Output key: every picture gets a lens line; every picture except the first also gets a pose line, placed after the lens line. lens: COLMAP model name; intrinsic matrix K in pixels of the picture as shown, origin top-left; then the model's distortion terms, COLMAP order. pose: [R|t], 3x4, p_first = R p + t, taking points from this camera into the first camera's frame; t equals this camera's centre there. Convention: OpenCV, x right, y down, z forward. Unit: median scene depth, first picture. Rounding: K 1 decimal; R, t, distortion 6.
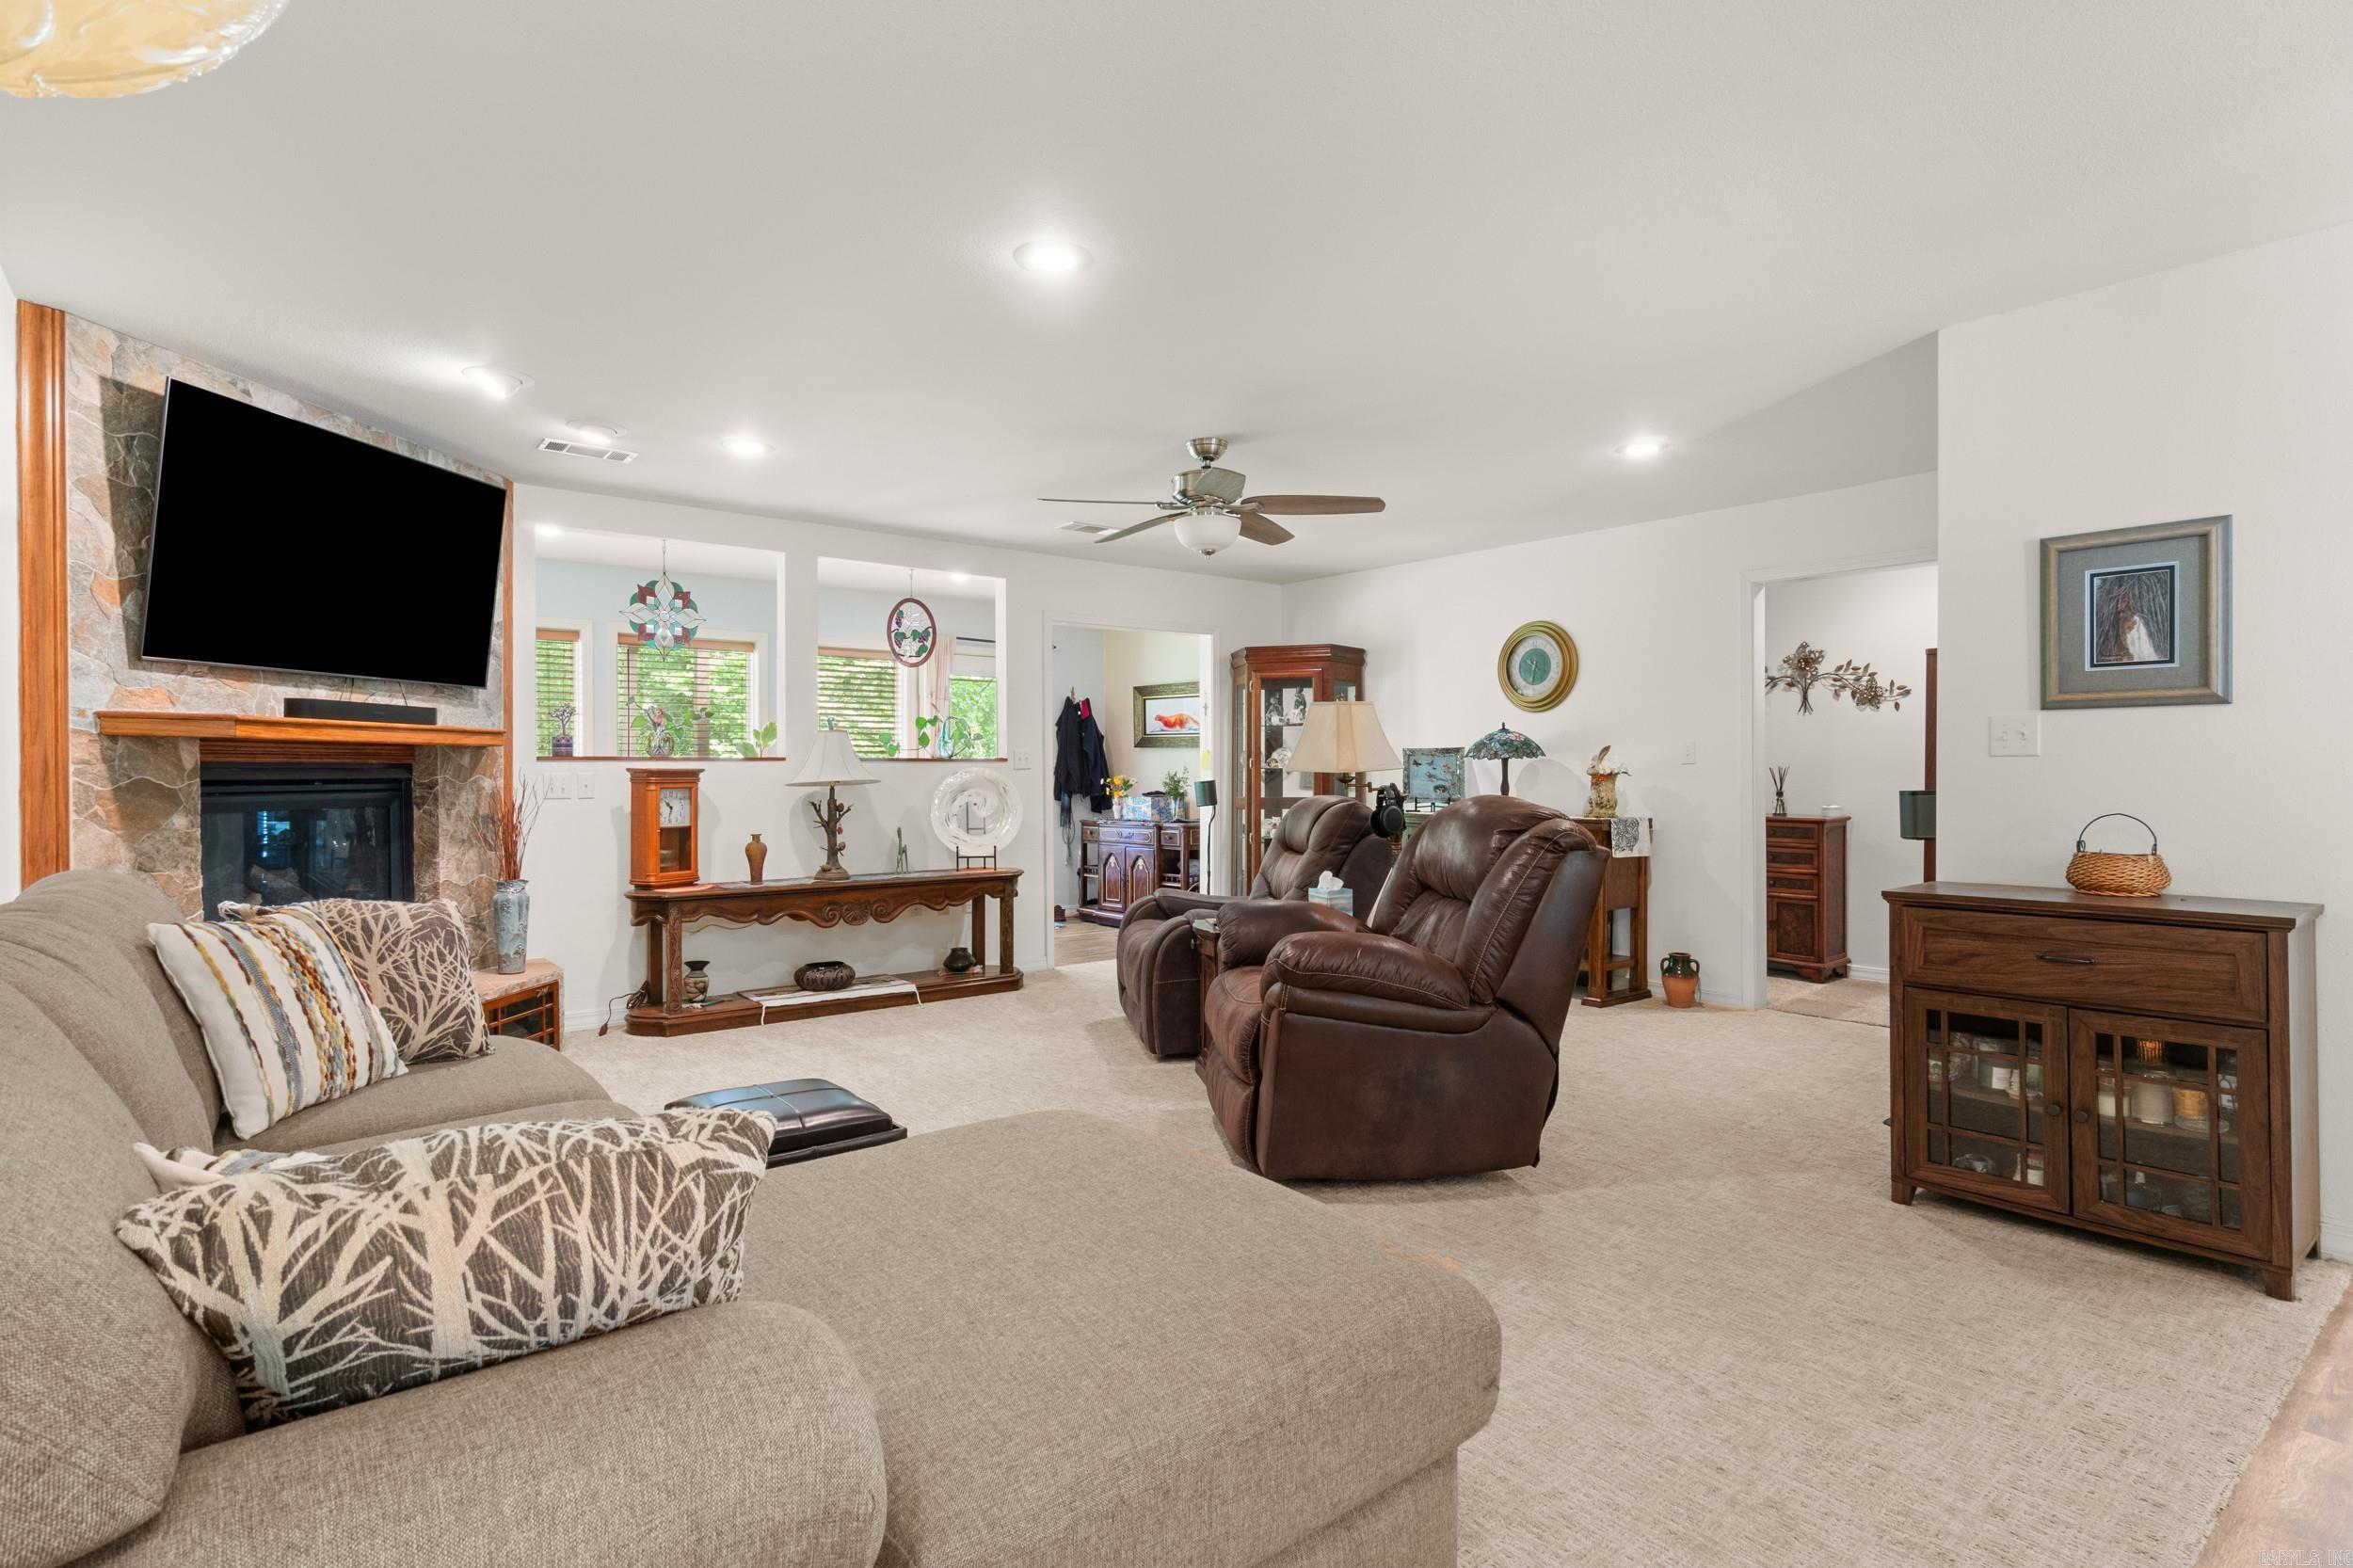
lens RADIAL K [[1196.7, 0, 1175.3], [0, 1196.7, 770.0], [0, 0, 1]] dist [-0.011263, -0.000086]
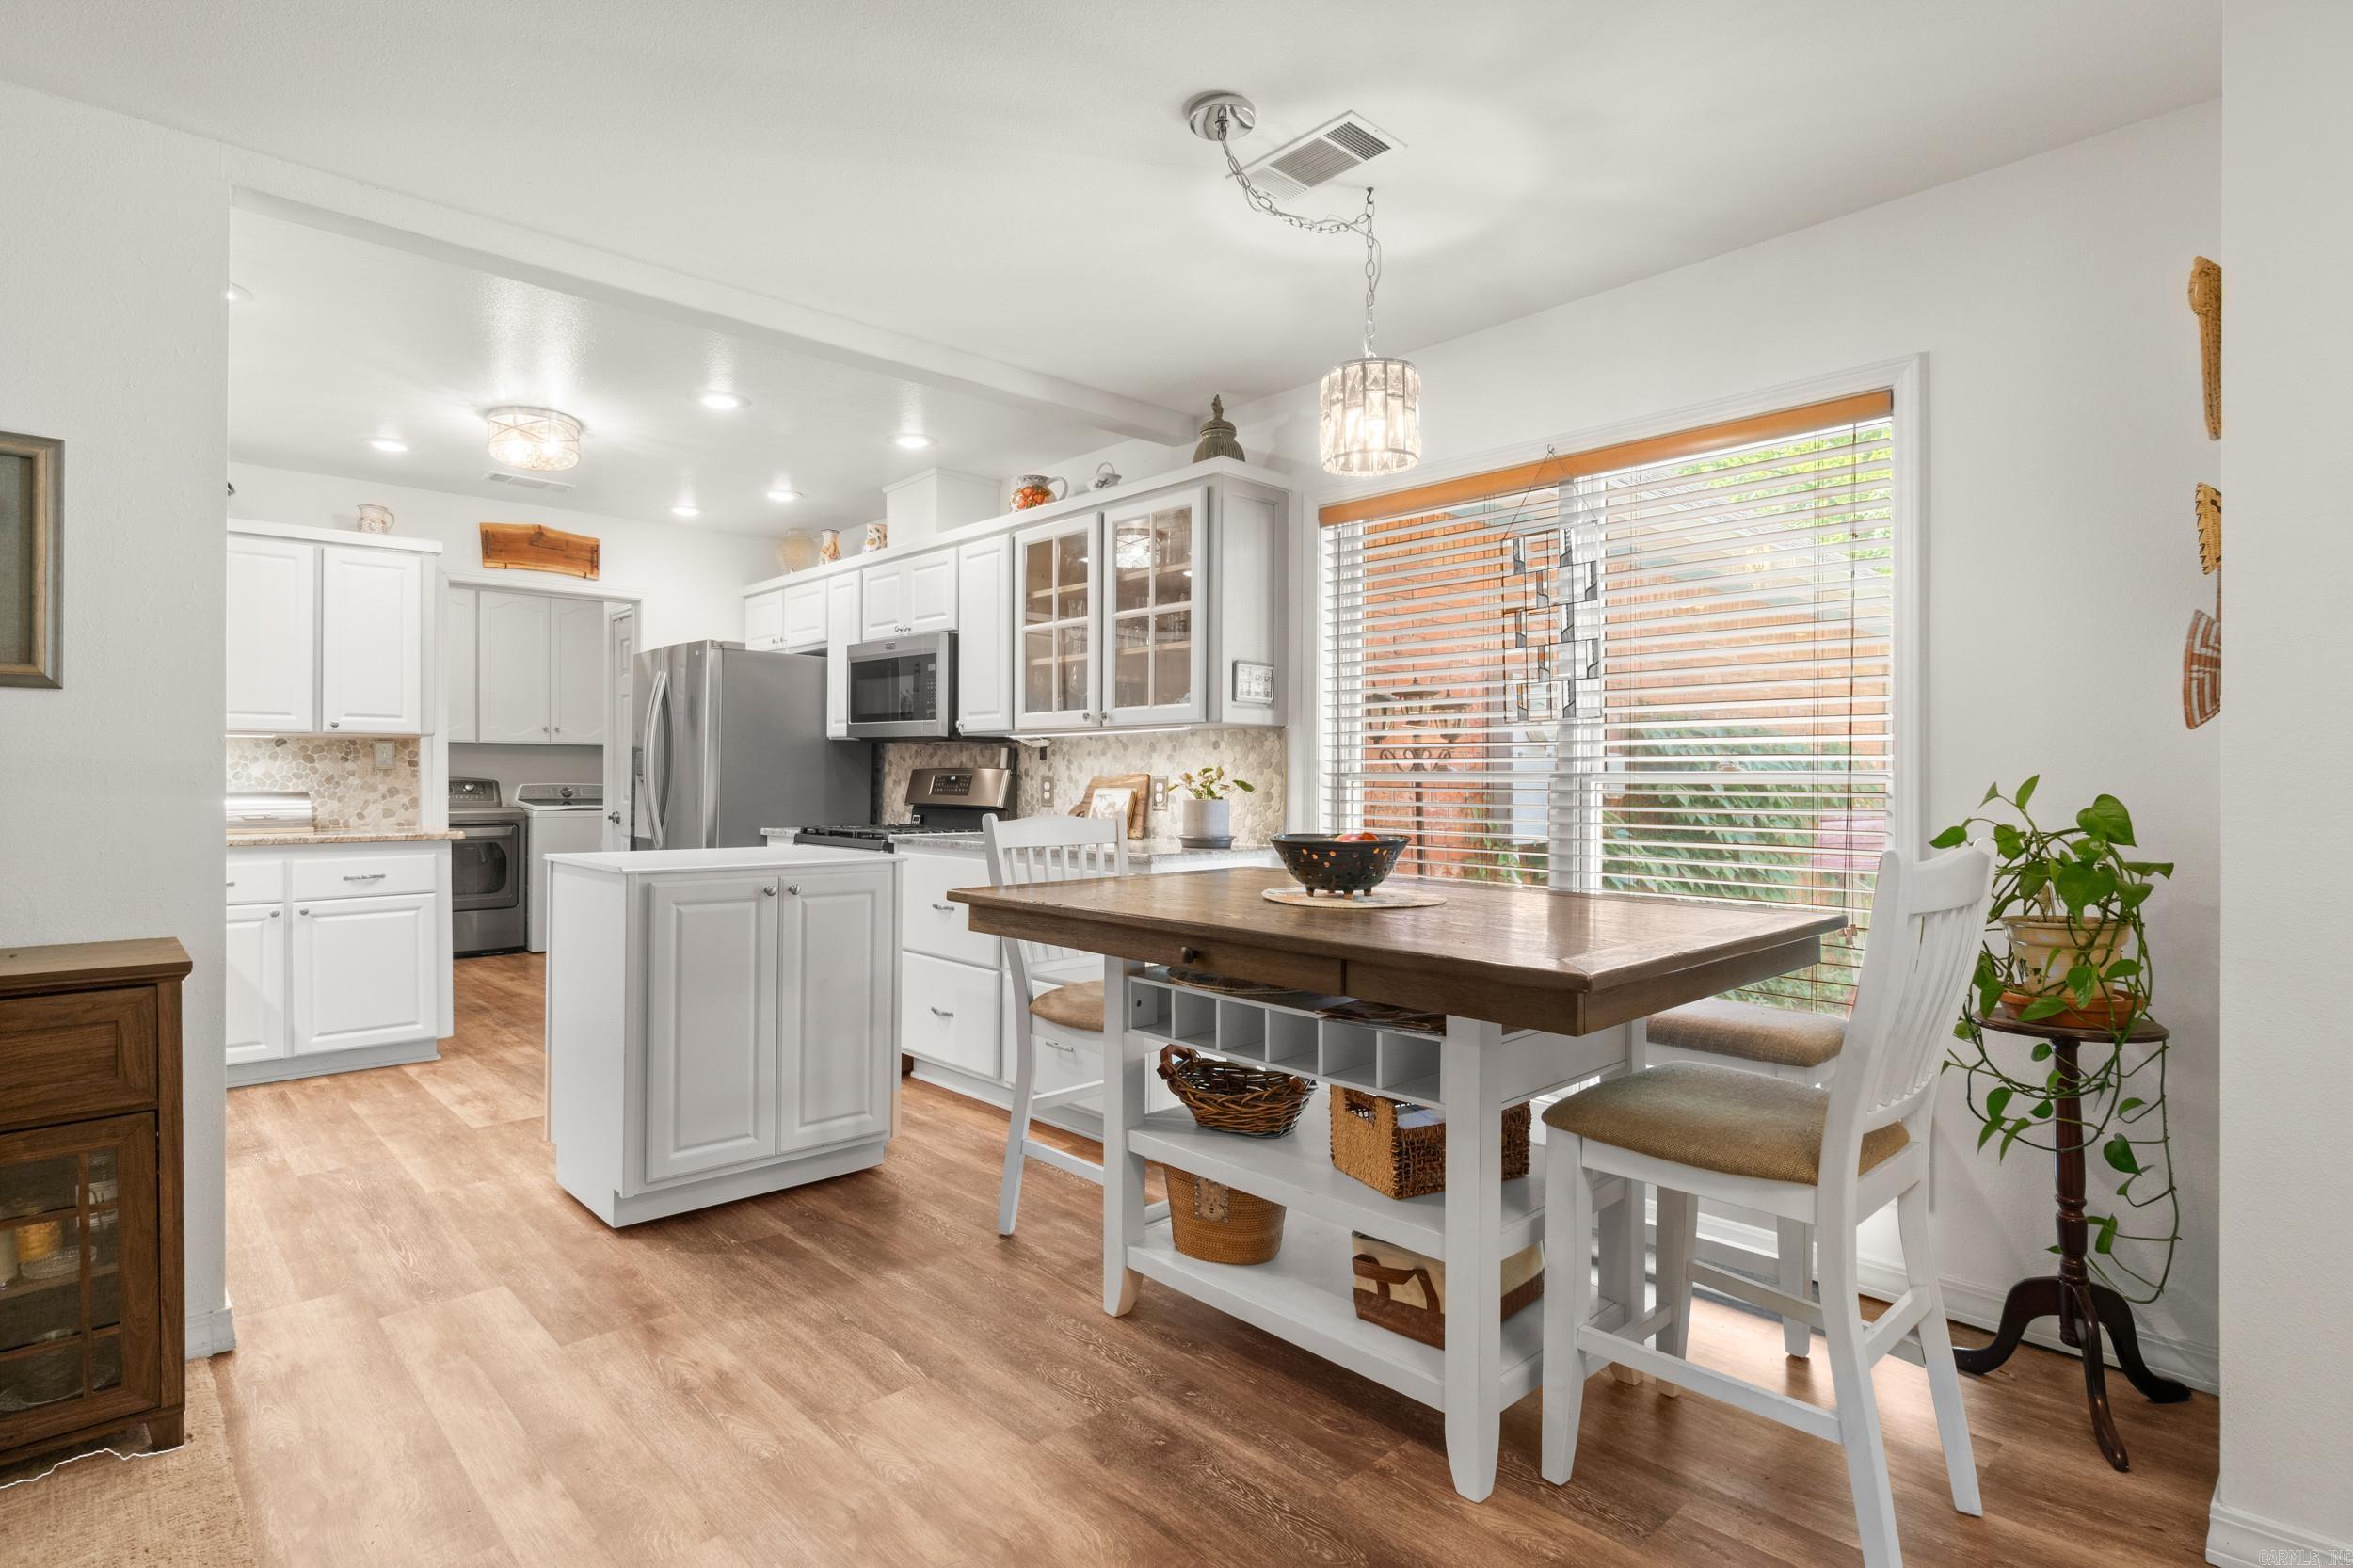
lens RADIAL K [[1196.7, 0, 1167.7], [0, 1196.7, 780.5], [0, 0, 1]] dist [-0.011263, -0.000086]
pose [[-0.026457, 0.003300, 0.999645, 0.127841], [-0.000281, 0.999994, -0.003308, 0.006311], [-0.999650, -0.000369, -0.026456, 0.356657]]
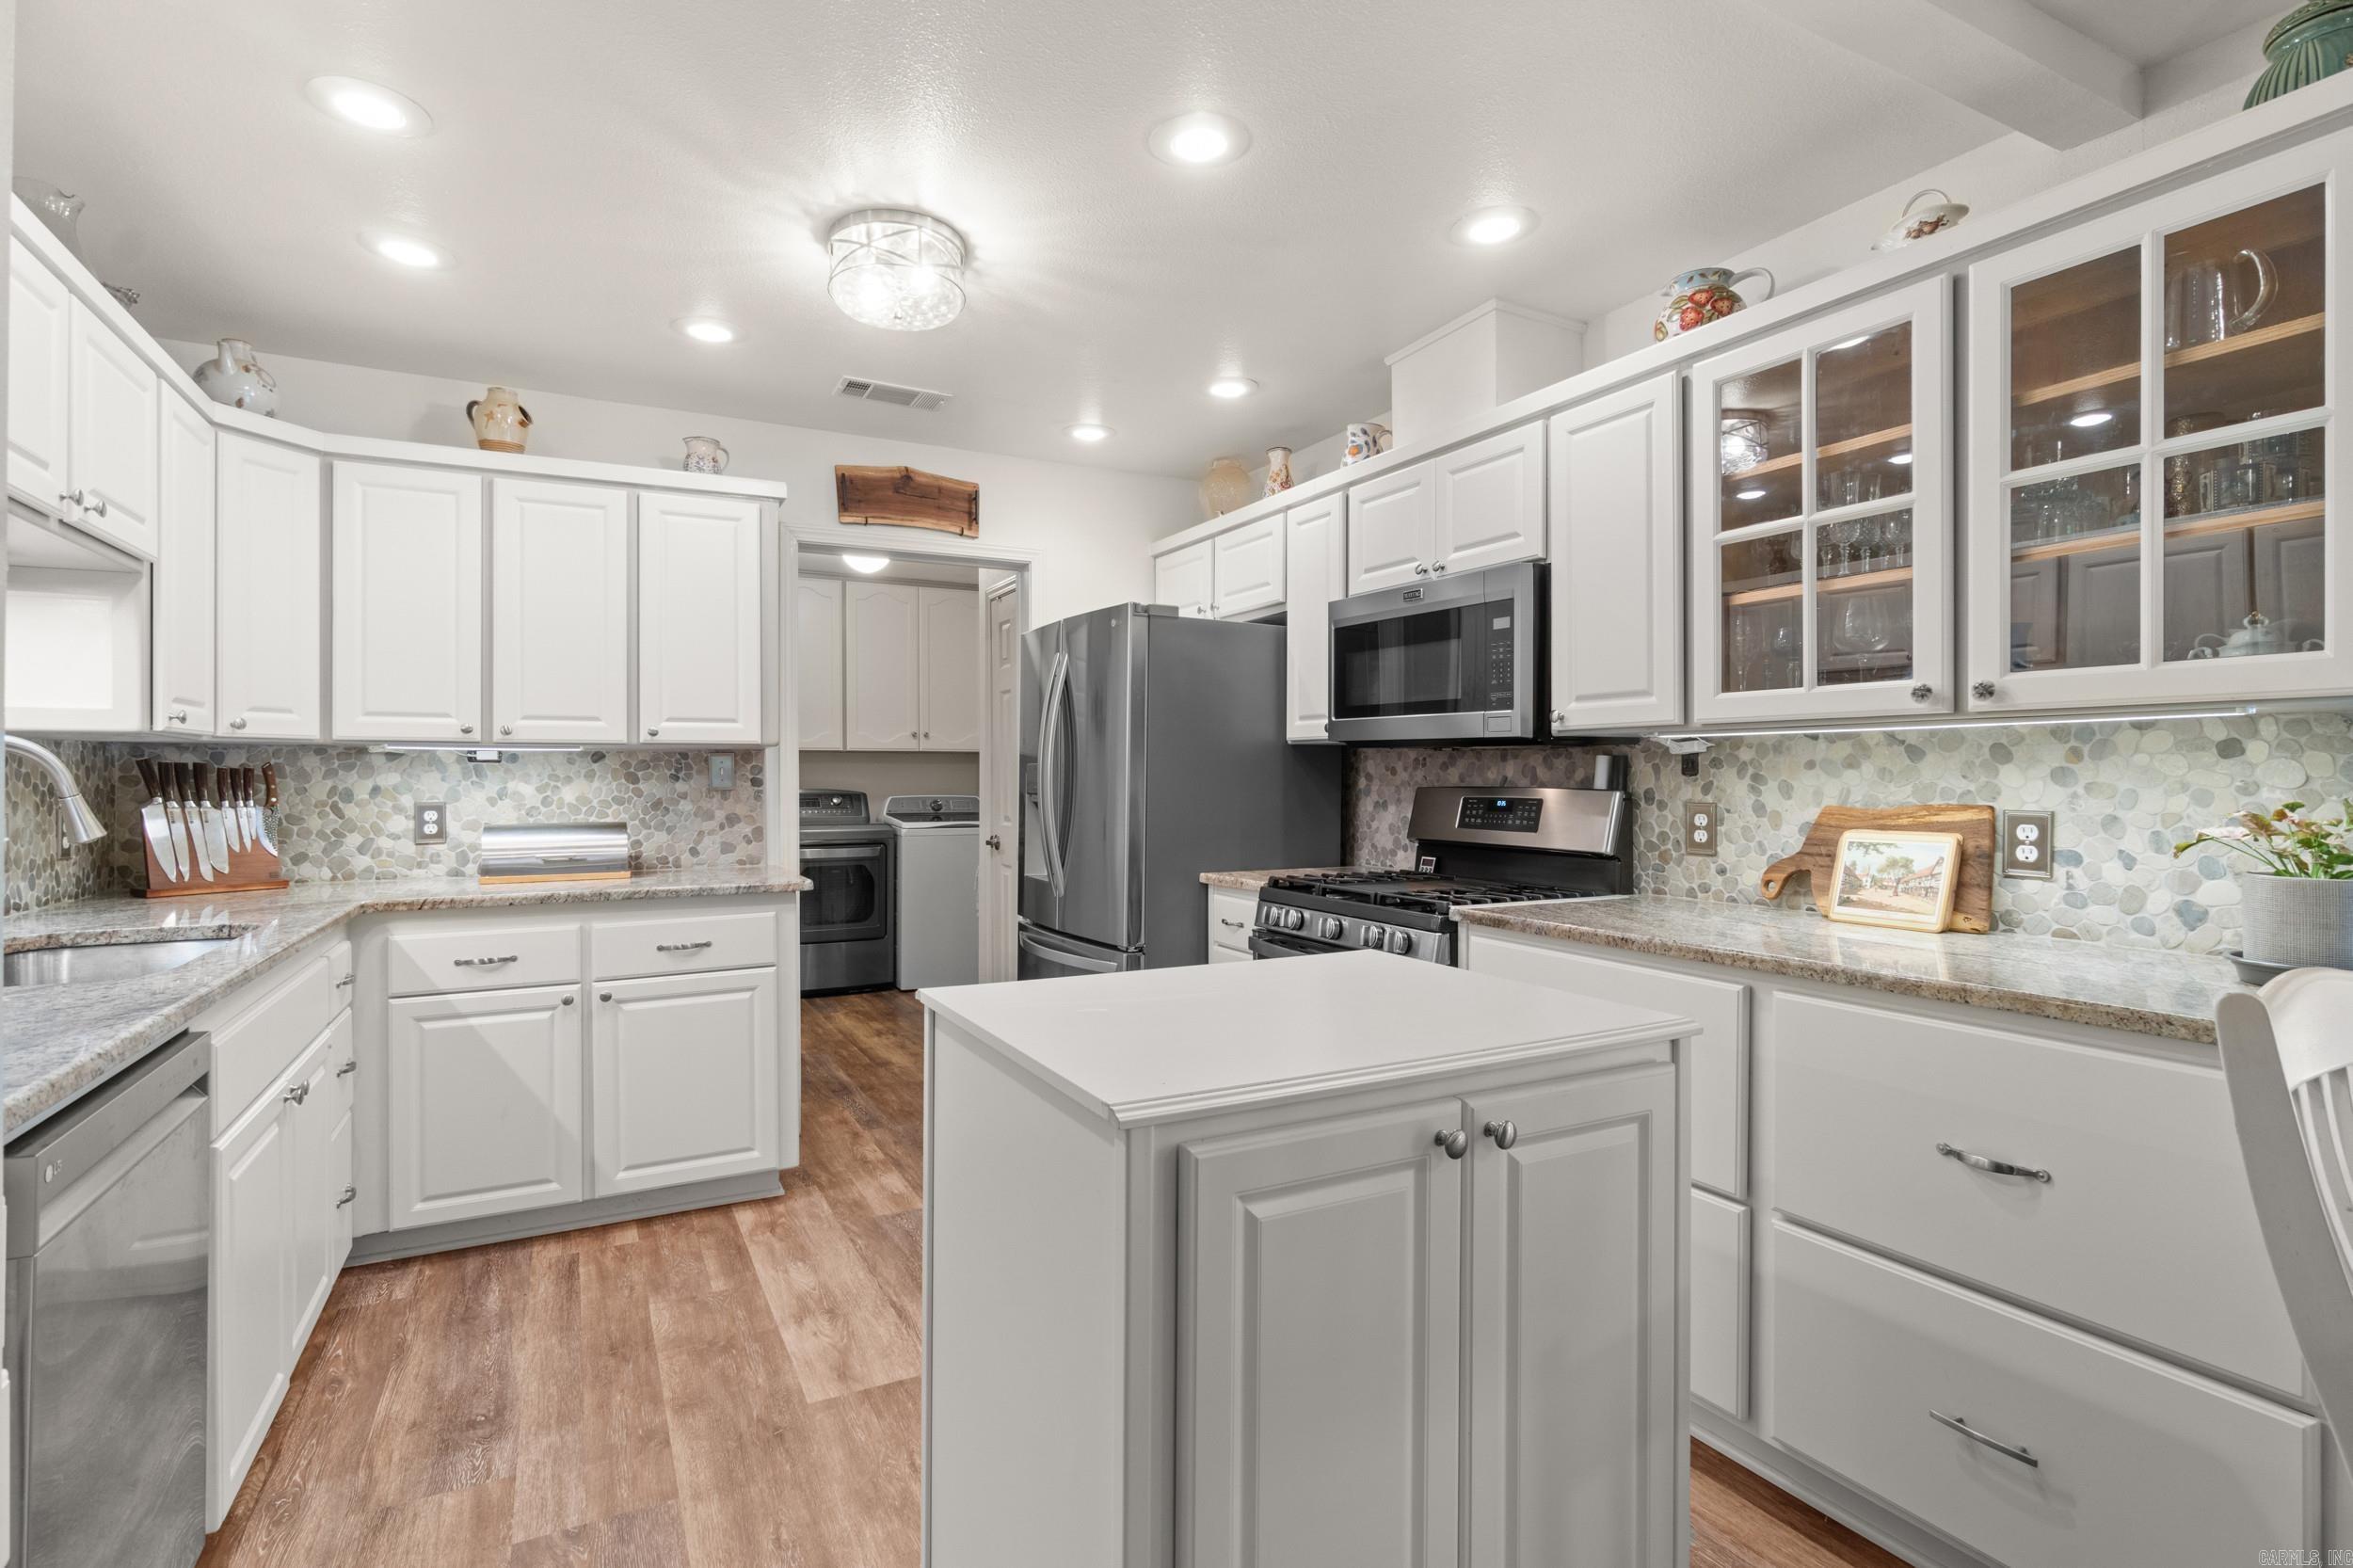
lens RADIAL K [[1130.0, 0, 1167.7], [0, 1130.0, 775.6], [0, 0, 1]] dist [-0.001304, 0.000215]
pose [[0.230130, 0.003368, 0.973154, 0.484875], [0.003723, 0.999984, -0.004342, -0.010324], [-0.973153, 0.004622, 0.230114, 0.533086]]
